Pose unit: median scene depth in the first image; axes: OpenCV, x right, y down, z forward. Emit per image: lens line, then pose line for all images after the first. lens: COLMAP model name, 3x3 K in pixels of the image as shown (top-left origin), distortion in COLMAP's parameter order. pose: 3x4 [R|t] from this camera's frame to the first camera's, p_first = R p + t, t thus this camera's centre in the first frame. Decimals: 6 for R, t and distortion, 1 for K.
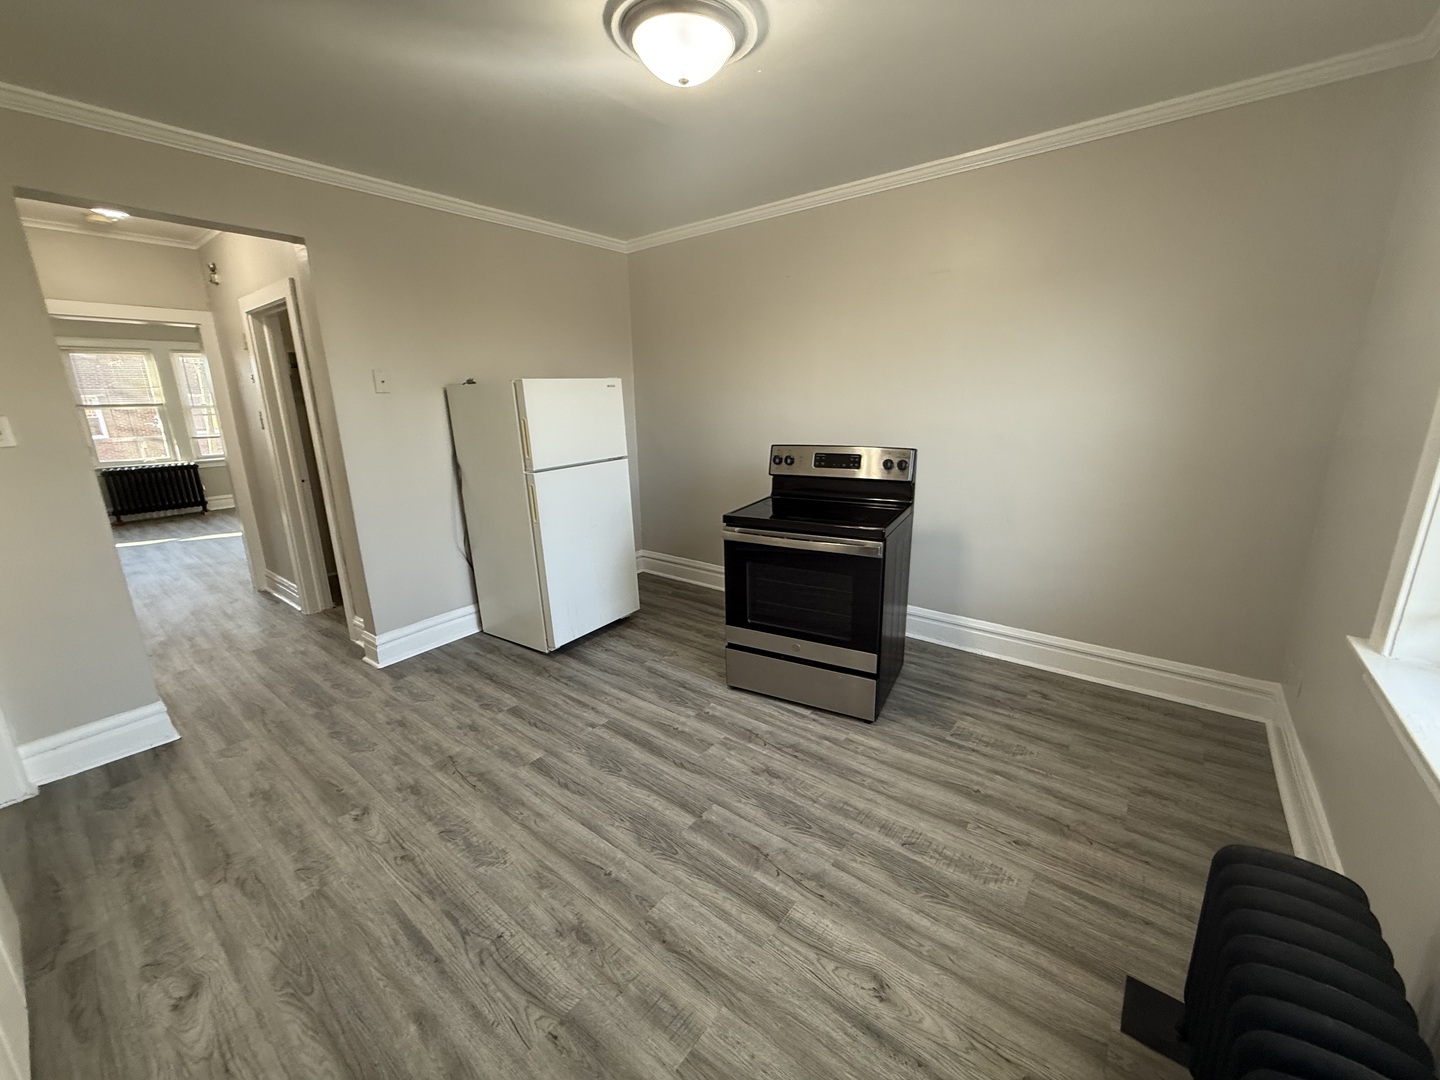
lens RADIAL K [[576.2, 0, 720.0], [0, 576.2, 540.0], [0, 0, 1]] dist [-0.001111, 0.000334]
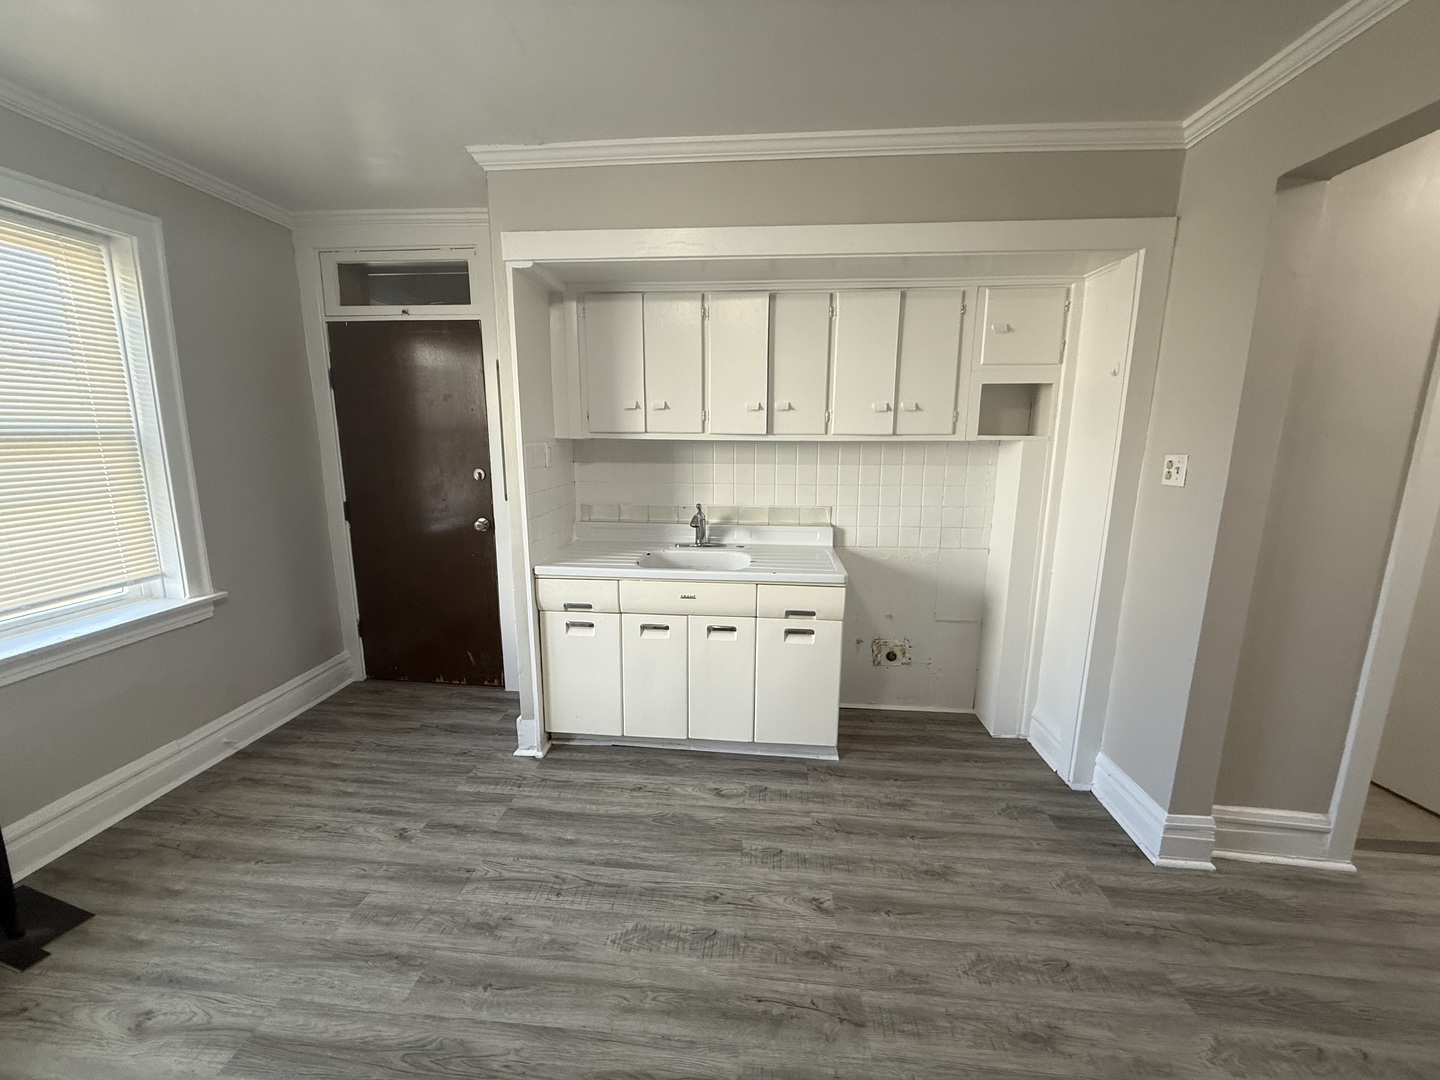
lens RADIAL K [[568.3, 0, 720.0], [0, 568.3, 540.0], [0, 0, 1]] dist [-0.000537, 0.000340]
pose [[-0.833094, 0.113783, -0.541302, -0.094784], [-0.132386, 0.909155, 0.394855, -0.399136], [0.537056, 0.400612, -0.742348, 1.484203]]
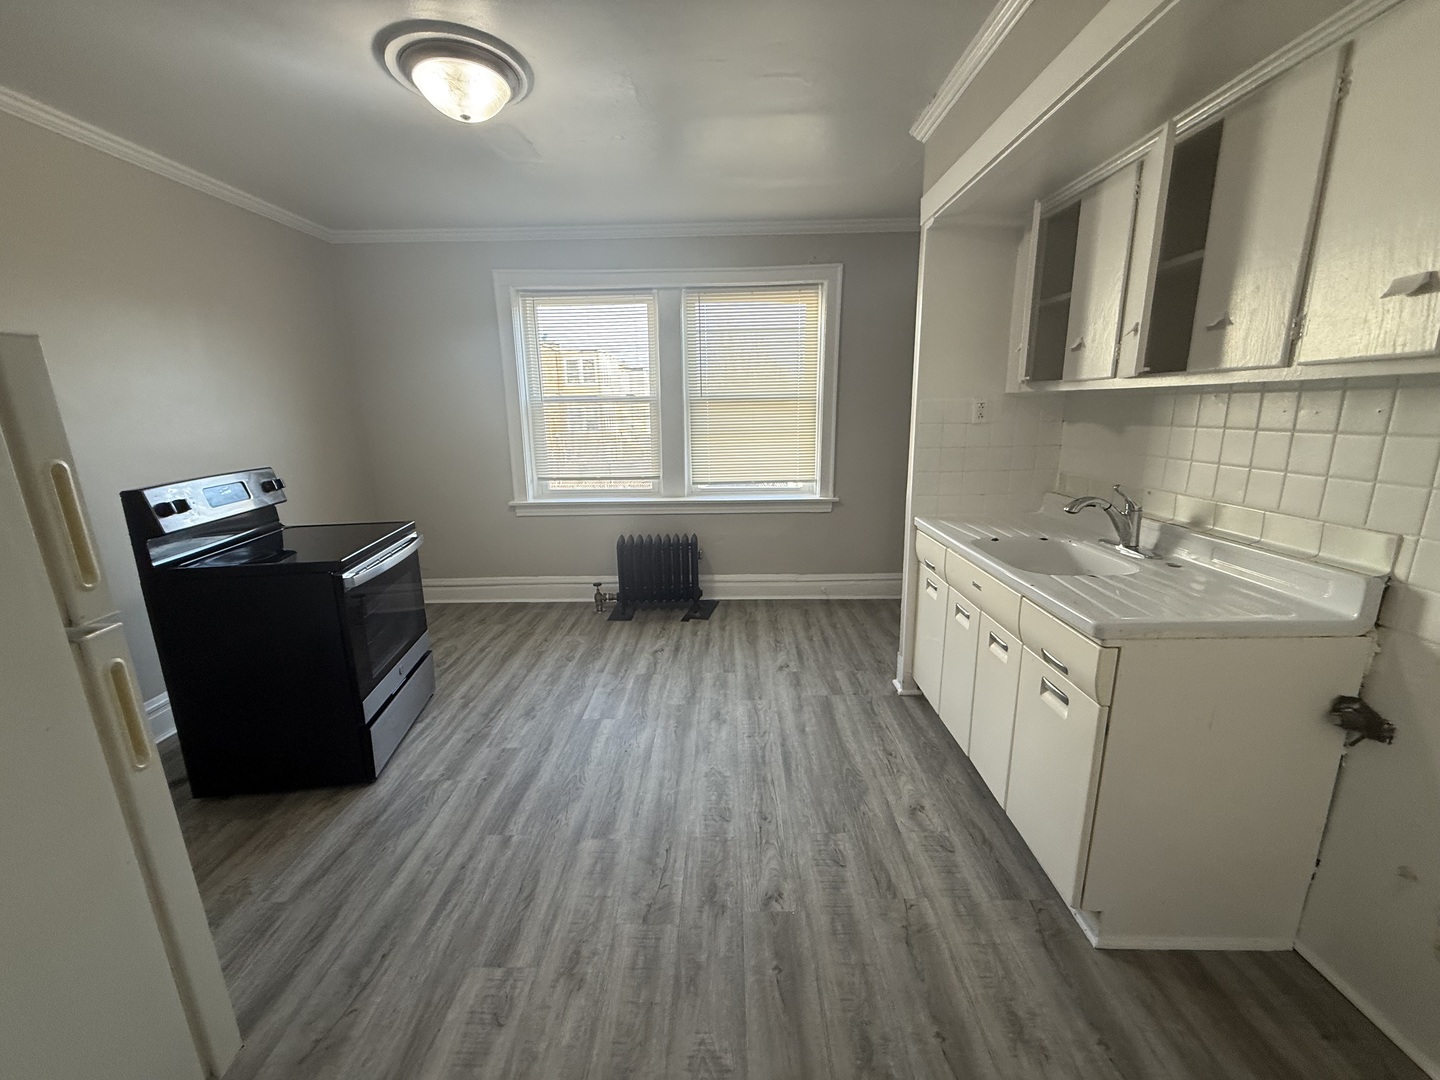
lens RADIAL K [[576.2, 0, 720.0], [0, 576.2, 540.0], [0, 0, 1]] dist [-0.001111, 0.000334]
pose [[-0.611369, -0.153567, 0.776302, -1.252067], [0.222681, 0.907965, 0.354983, -0.320242], [-0.759369, 0.389893, -0.520905, 1.419771]]
